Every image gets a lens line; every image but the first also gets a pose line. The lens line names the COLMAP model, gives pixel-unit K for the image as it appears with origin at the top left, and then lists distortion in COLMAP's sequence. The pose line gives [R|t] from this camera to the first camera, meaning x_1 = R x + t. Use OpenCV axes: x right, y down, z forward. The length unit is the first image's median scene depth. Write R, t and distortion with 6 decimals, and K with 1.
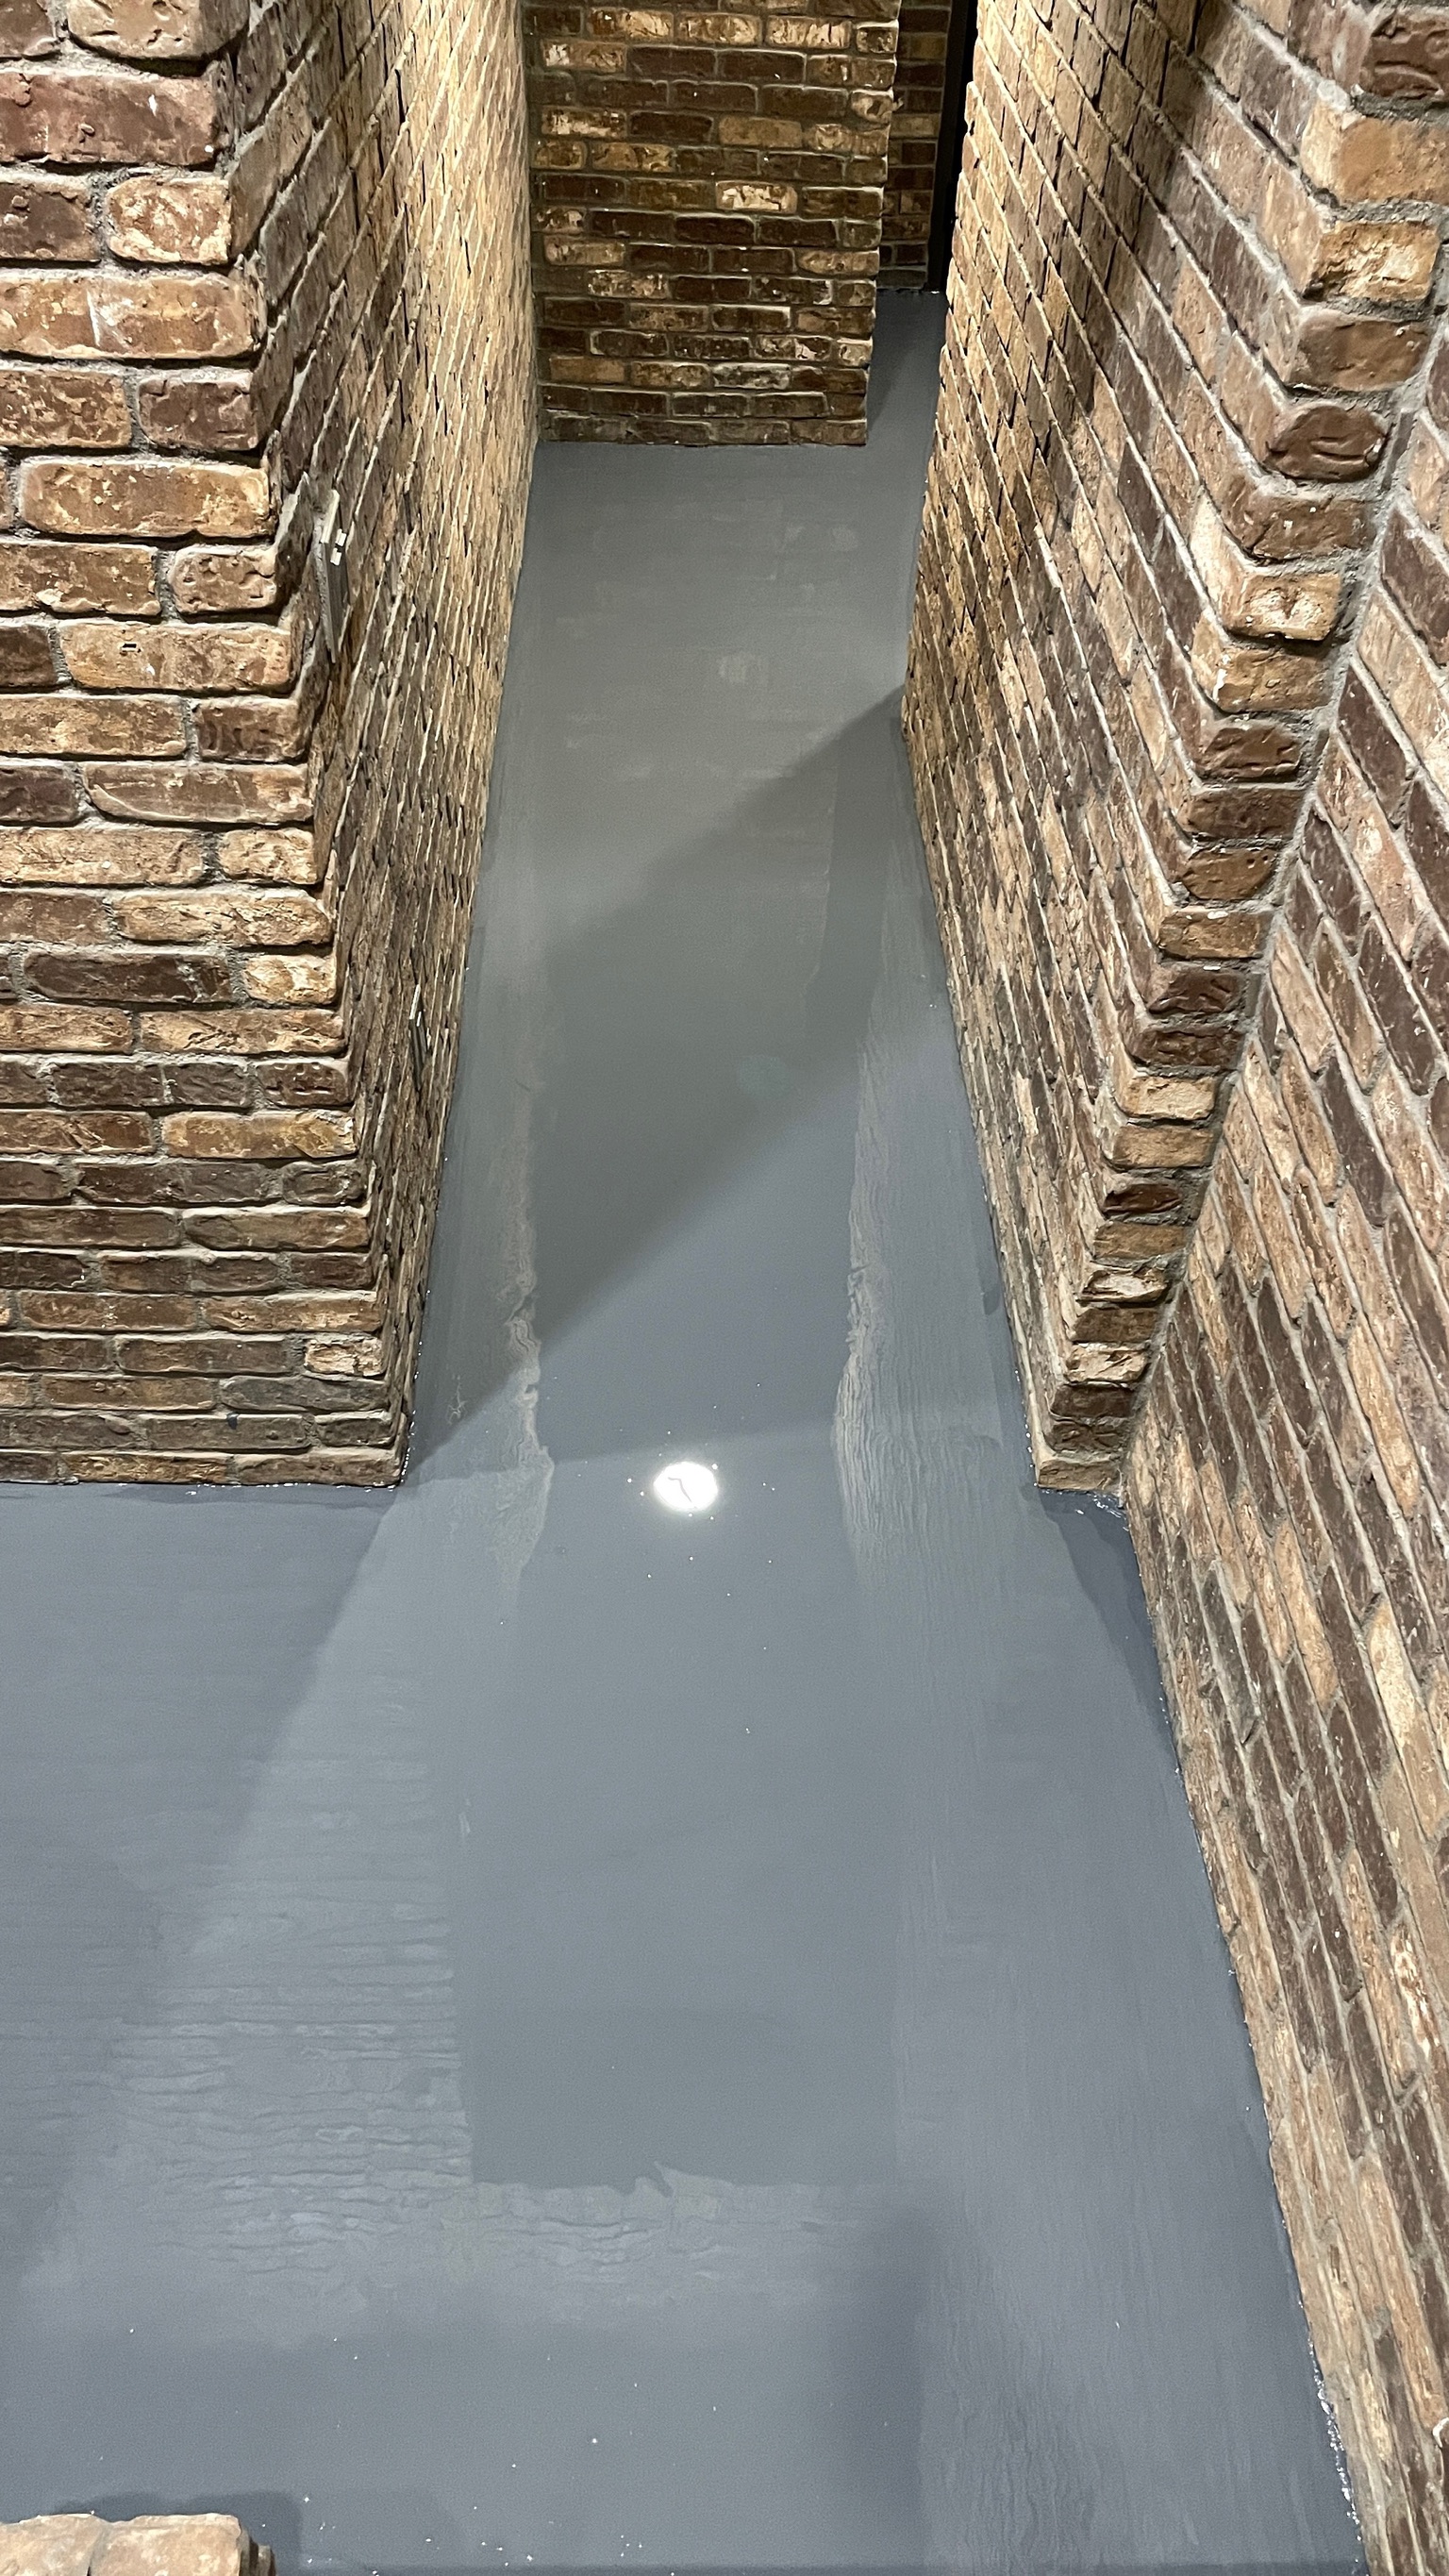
lens RADIAL K [[1936.8, 0, 737.4], [0, 1936.8, 1269.5], [0, 0, 1]] dist [0.088855, -0.113411]
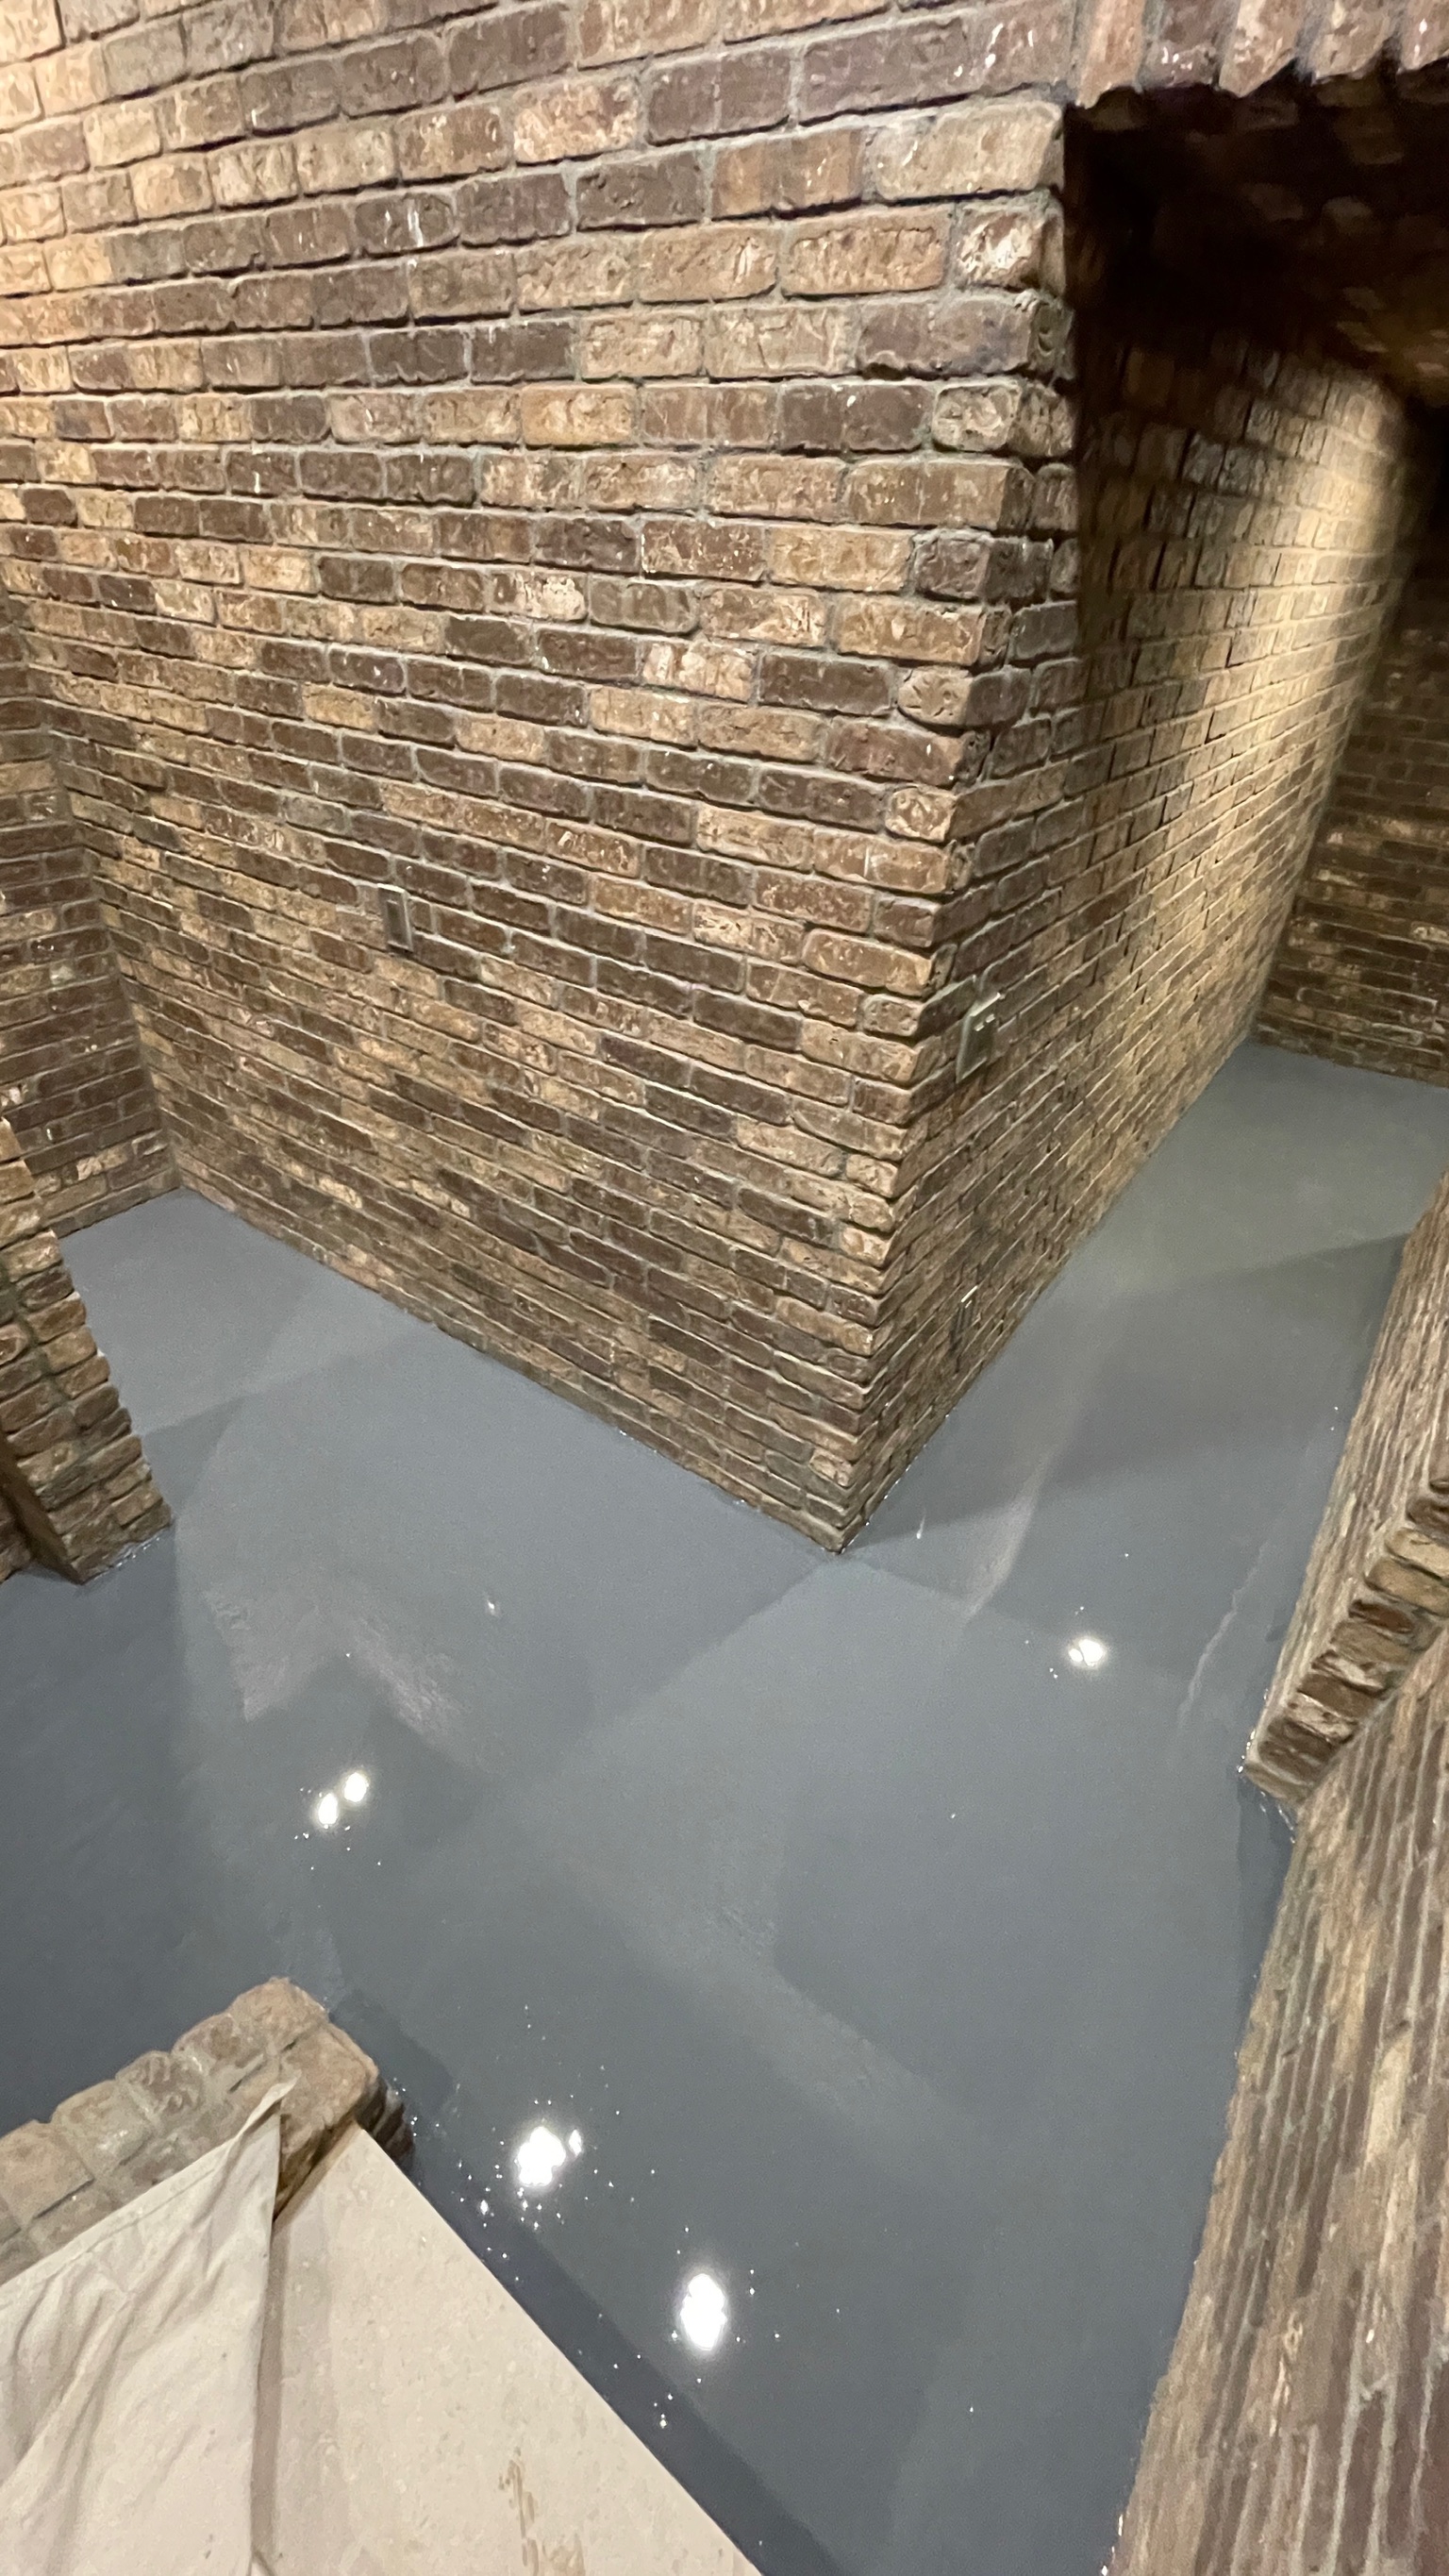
lens RADIAL K [[1045.9, 0, 721.7], [0, 1045.9, 1285.4], [0, 0, 1]] dist [-0.004787, 0.000959]
pose [[0.806973, 0.346206, -0.478472, 0.119886], [-0.408711, 0.912194, -0.029284, -0.041061], [0.426321, 0.219189, 0.877614, 0.157163]]
